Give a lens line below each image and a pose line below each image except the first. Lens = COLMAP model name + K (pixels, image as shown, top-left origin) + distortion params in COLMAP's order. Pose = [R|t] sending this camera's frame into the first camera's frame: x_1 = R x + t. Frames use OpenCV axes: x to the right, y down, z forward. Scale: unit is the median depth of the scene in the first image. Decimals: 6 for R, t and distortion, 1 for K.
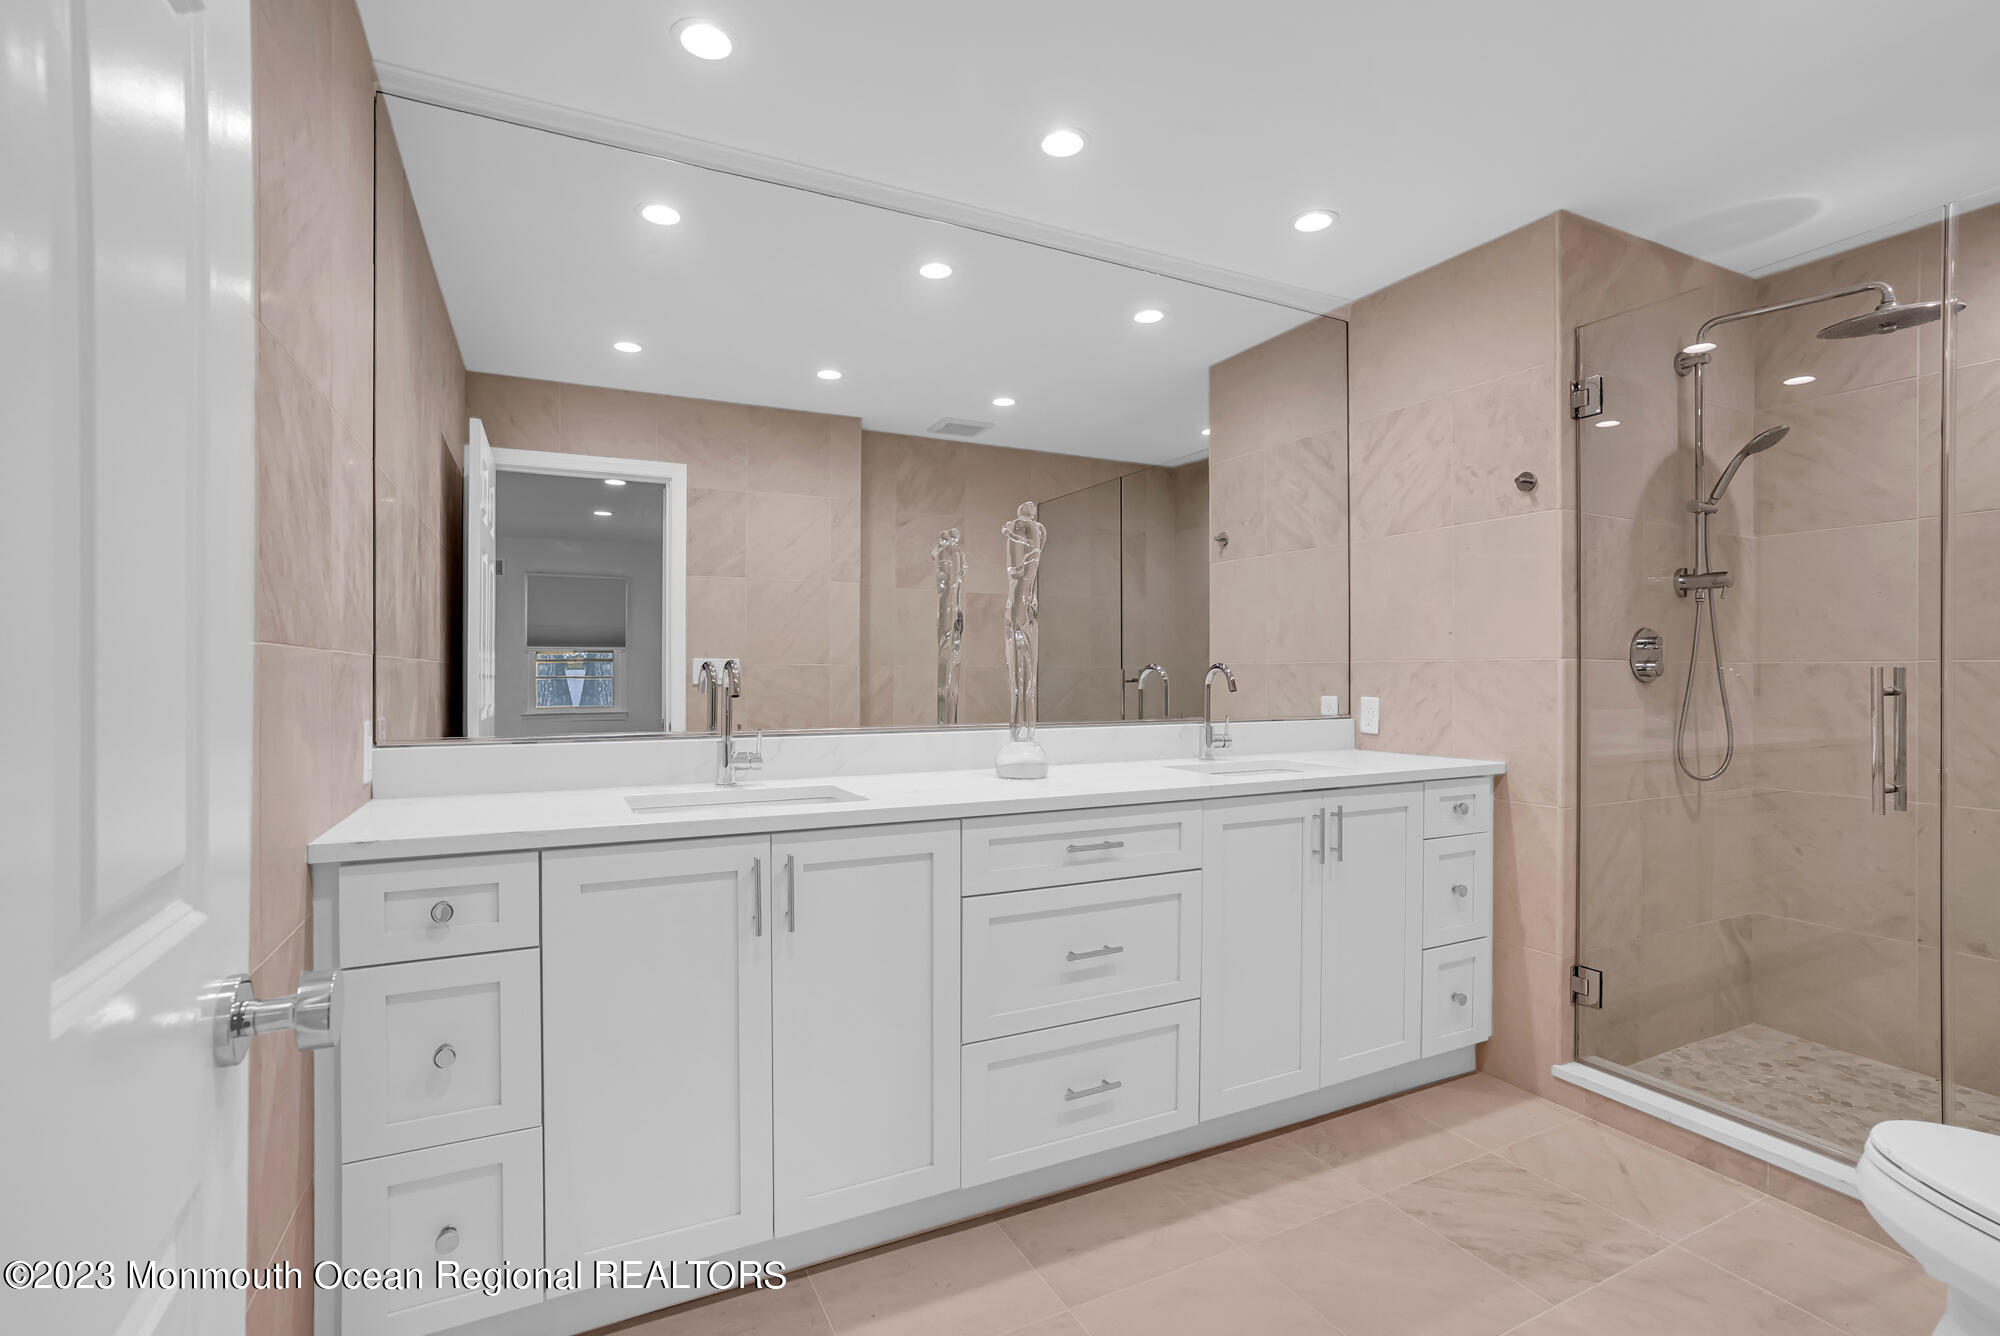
lens RADIAL K [[929.1, 0, 996.7], [0, 929.1, 673.2], [0, 0, 1]] dist [-0.027956, 0.004969]
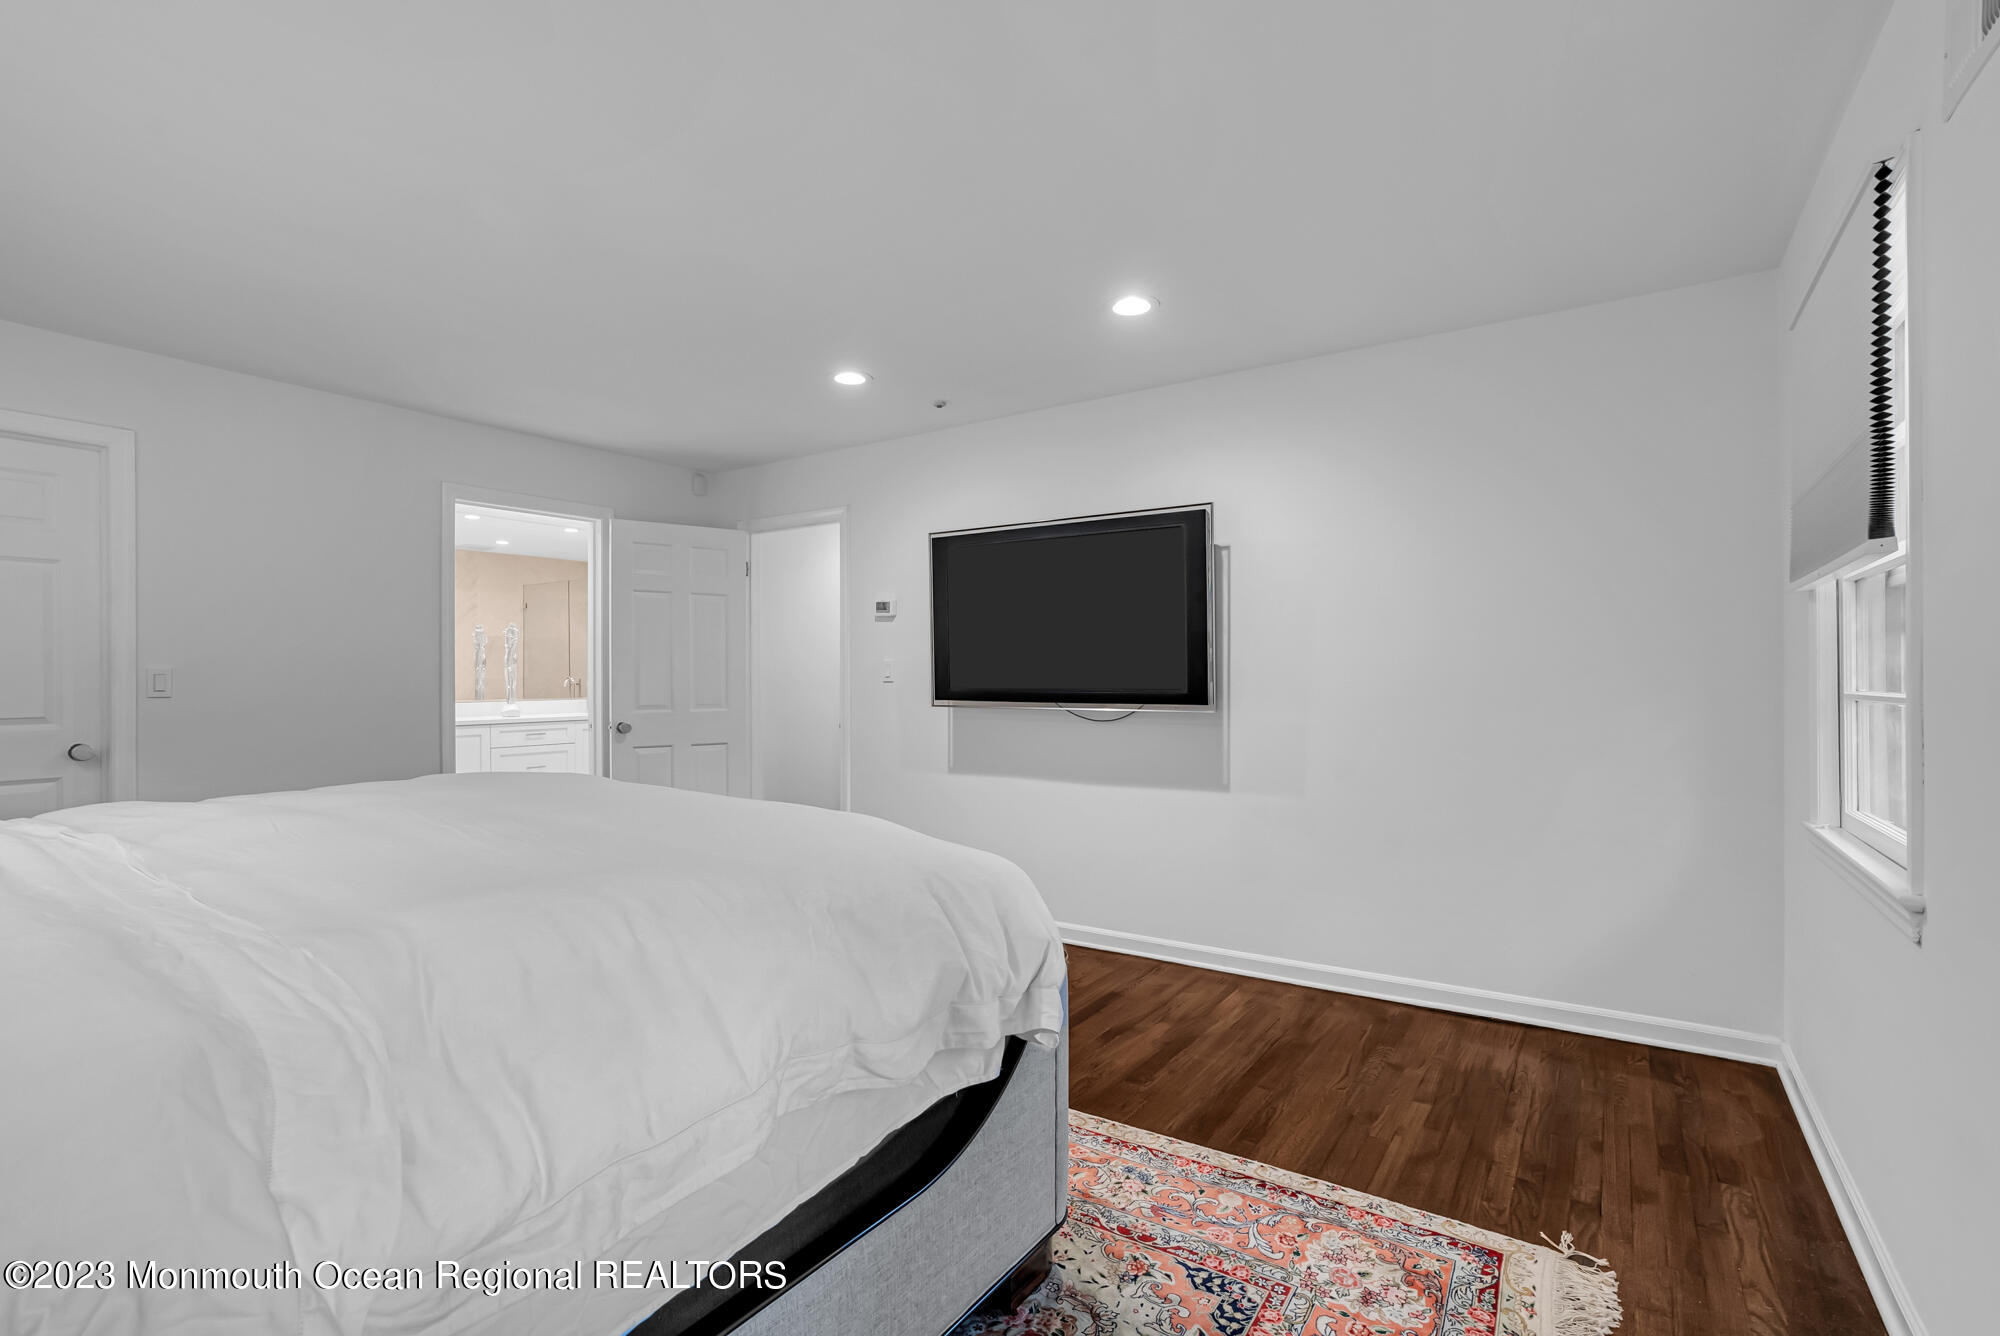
lens RADIAL K [[929.1, 0, 1005.2], [0, 929.1, 669.1], [0, 0, 1]] dist [-0.027956, 0.004969]
pose [[0.868890, 0.000189, 0.495005, -0.052865], [0.003785, 0.999968, -0.007025, -0.010257], [-0.494990, 0.007977, 0.868862, -2.111064]]
